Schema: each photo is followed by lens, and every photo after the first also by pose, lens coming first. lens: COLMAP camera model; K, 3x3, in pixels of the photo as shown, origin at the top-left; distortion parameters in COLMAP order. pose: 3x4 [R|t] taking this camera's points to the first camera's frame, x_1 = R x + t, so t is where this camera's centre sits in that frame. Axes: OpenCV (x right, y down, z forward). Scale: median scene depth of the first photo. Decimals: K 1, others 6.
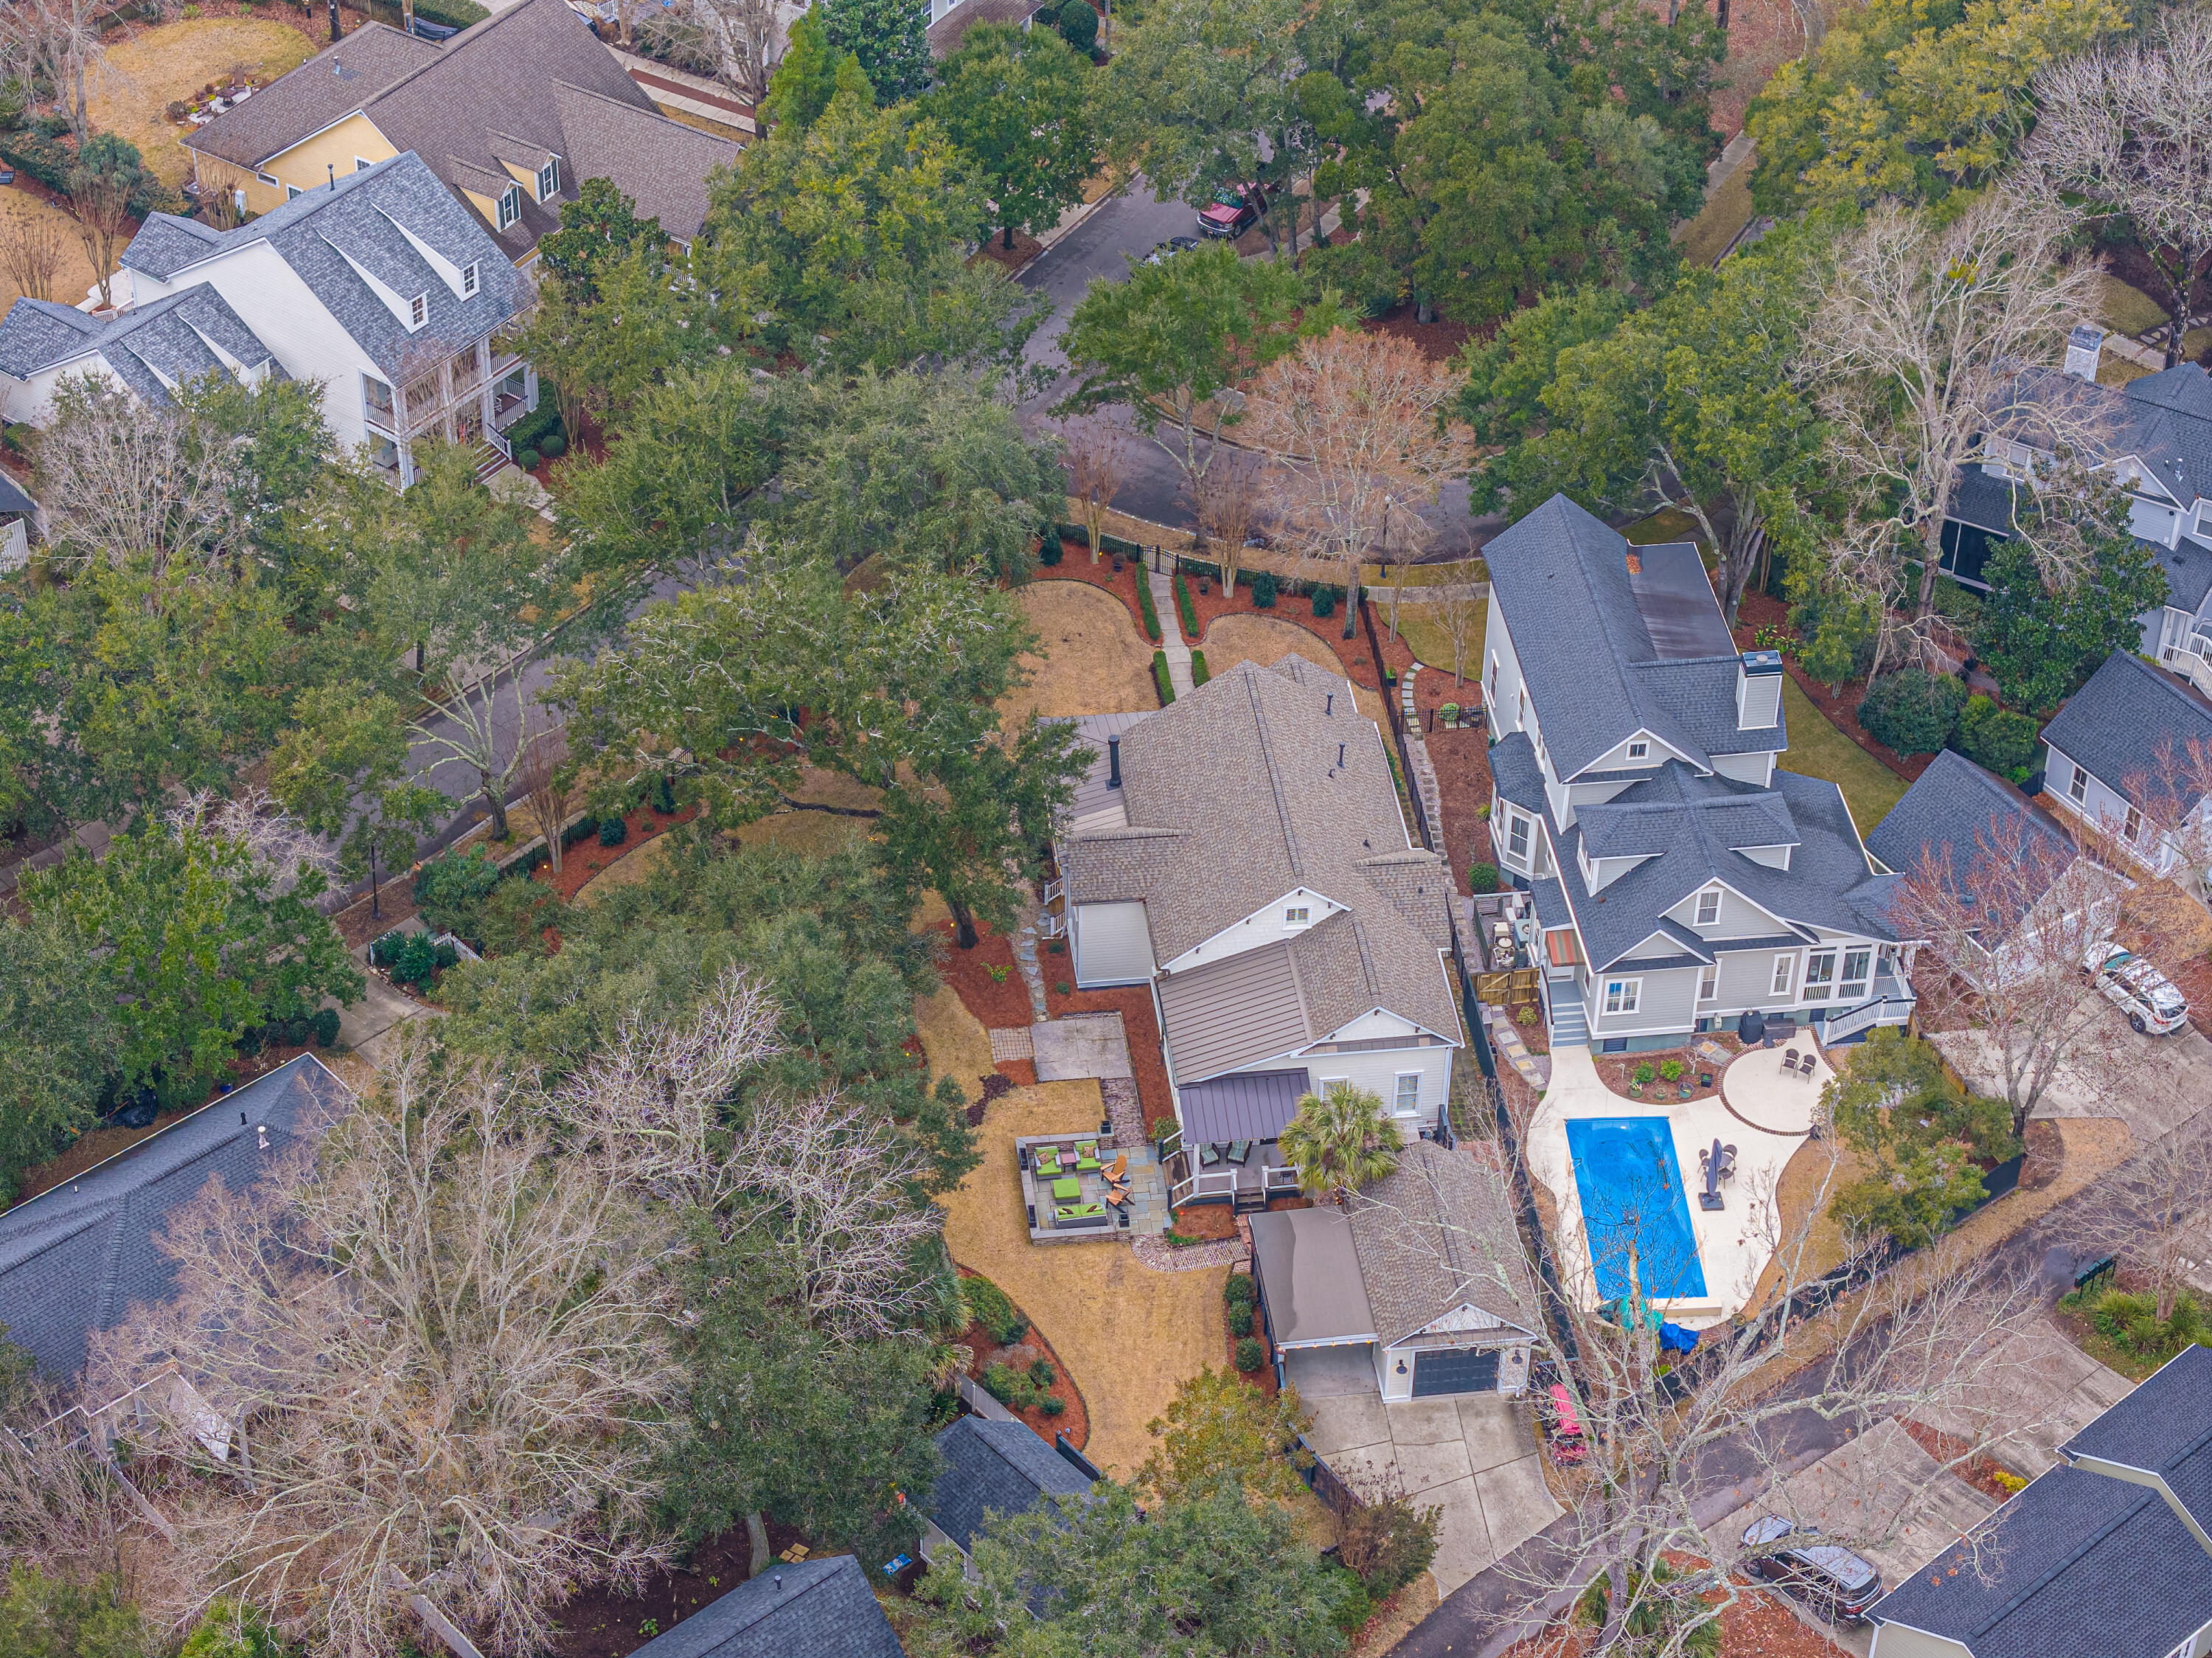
lens RADIAL K [[4509.3, 0, 1104.1], [0, 4509.3, 834.0], [0, 0, 1]] dist [-0.171413, 0.000000]
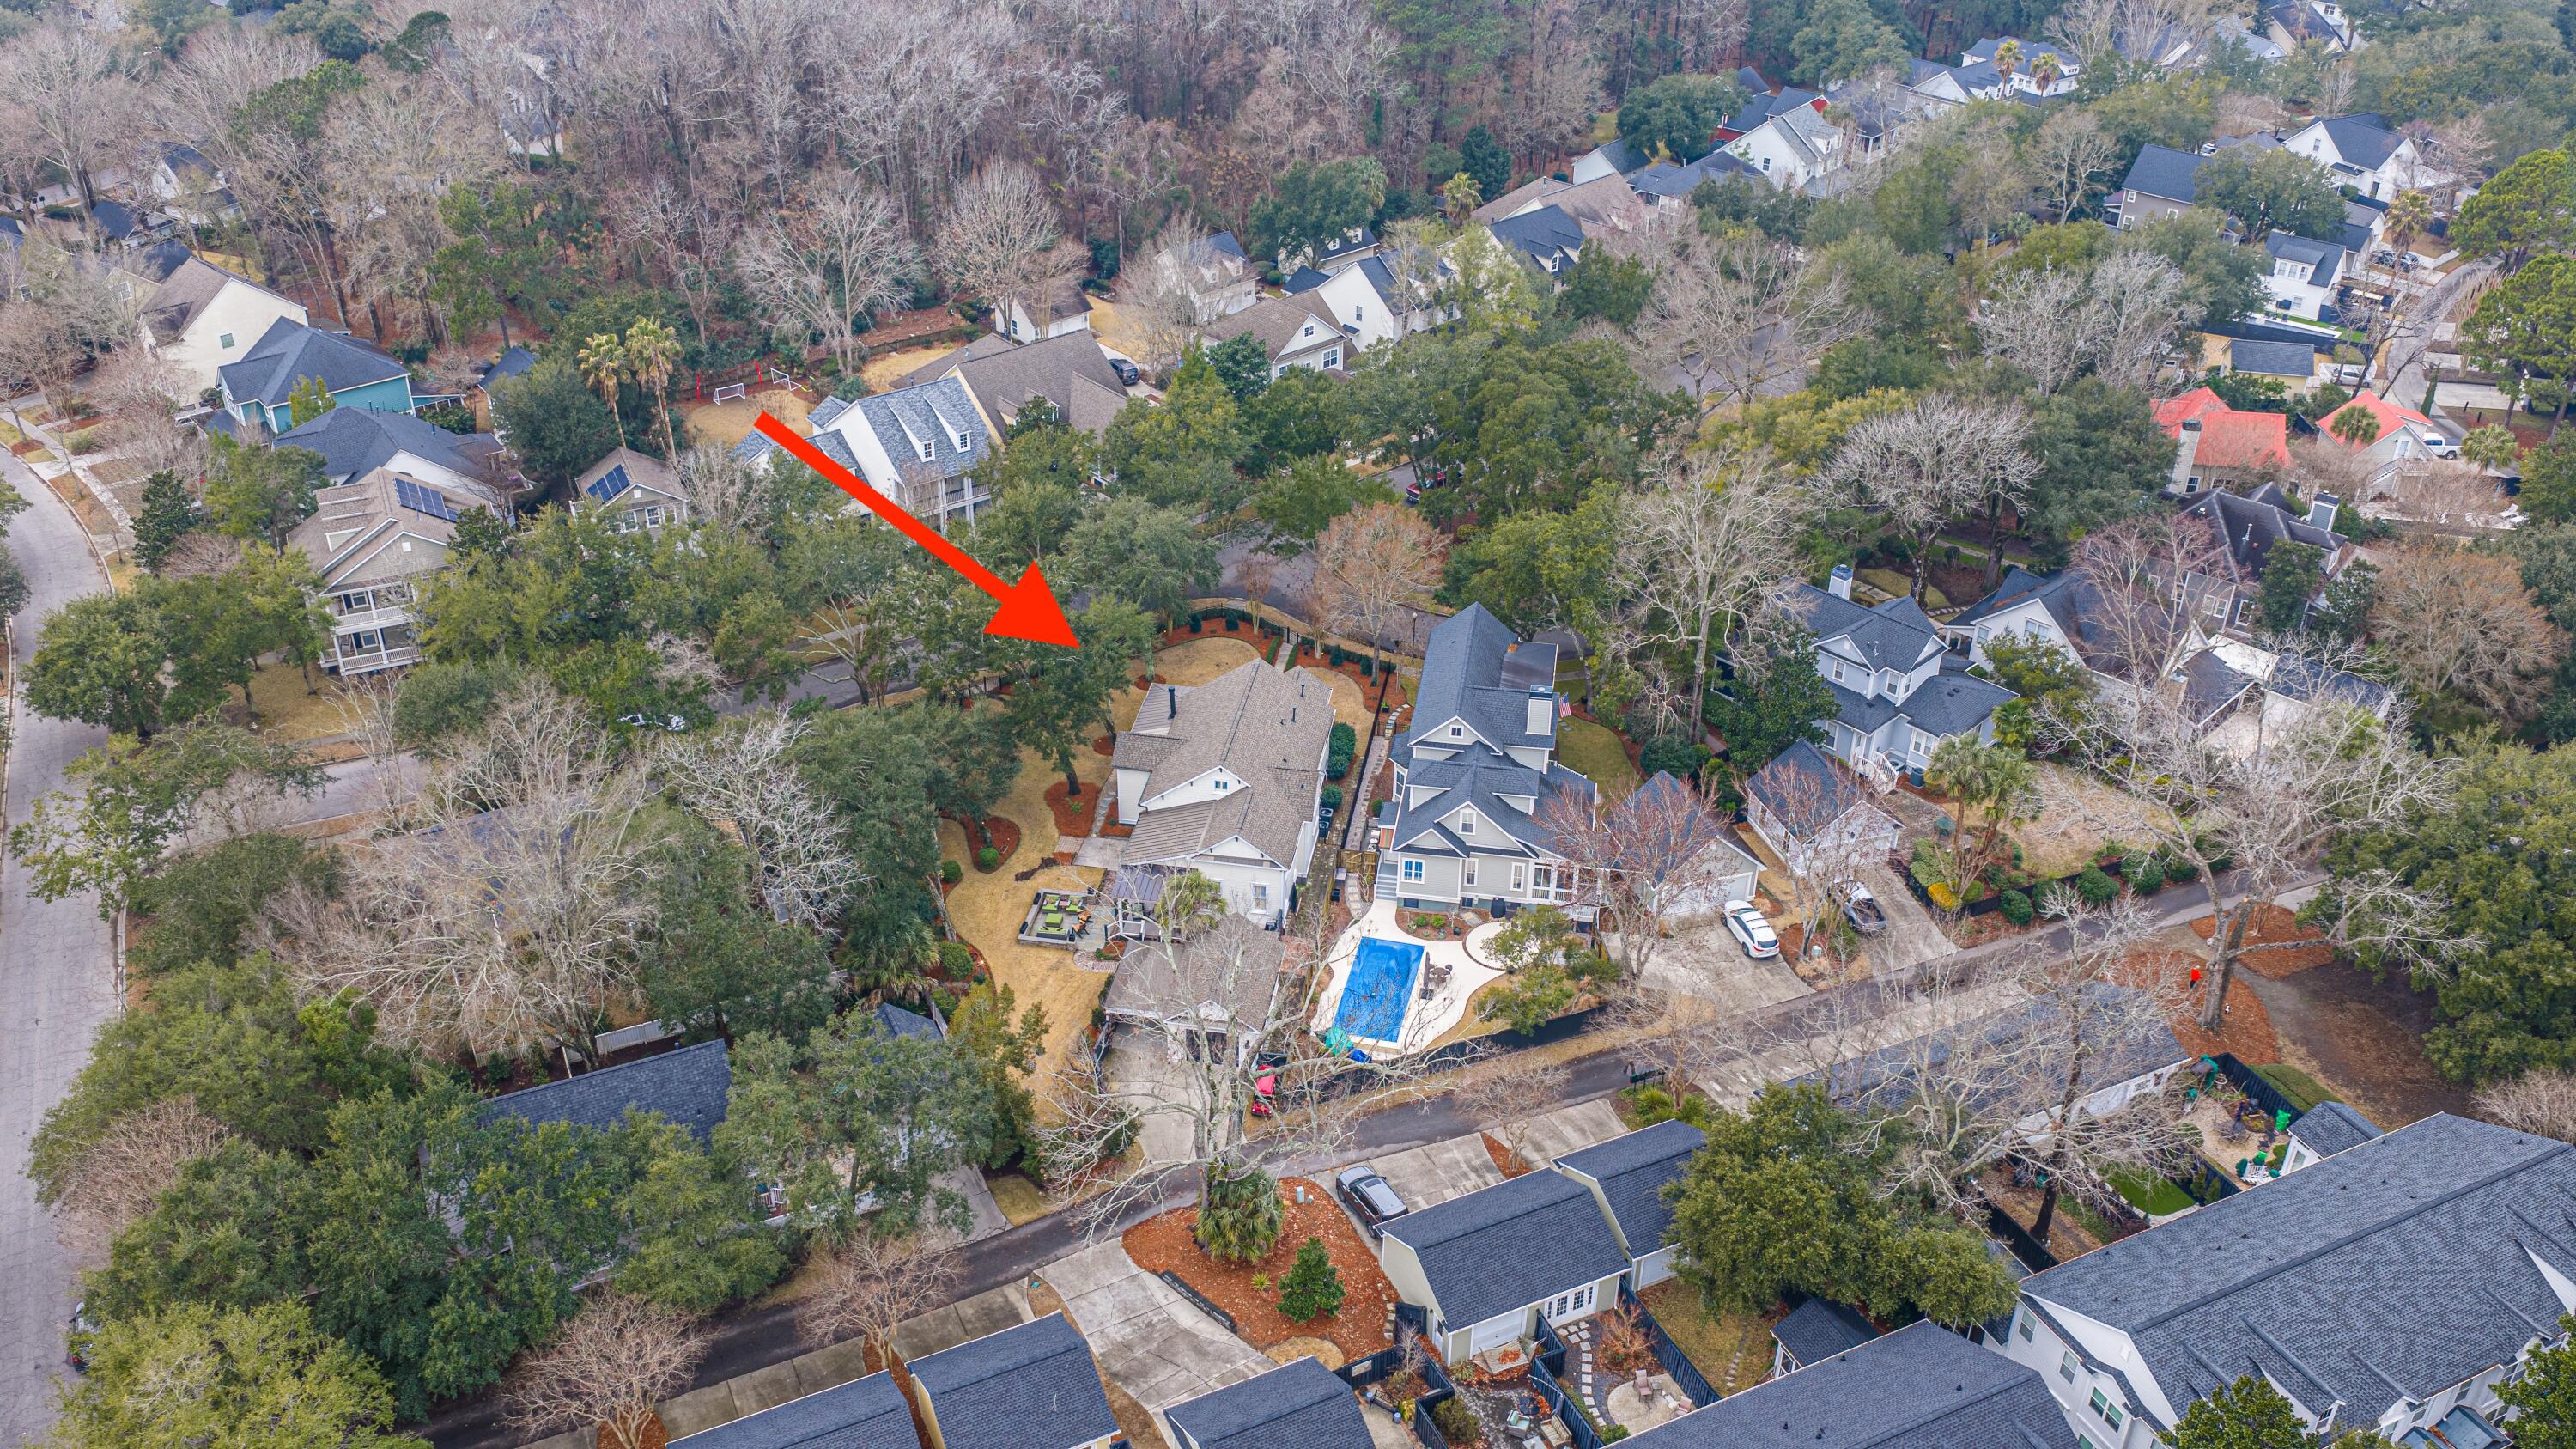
lens RADIAL K [[2132.5, 0, 1291.7], [0, 2132.5, 720.8], [0, 0, 1]] dist [-0.008823, -0.000565]
pose [[0.957369, 0.141275, -0.251964, 0.259912], [-0.178208, 0.975333, -0.130258, 0.091587], [0.227347, 0.169607, 0.958930, 0.229985]]
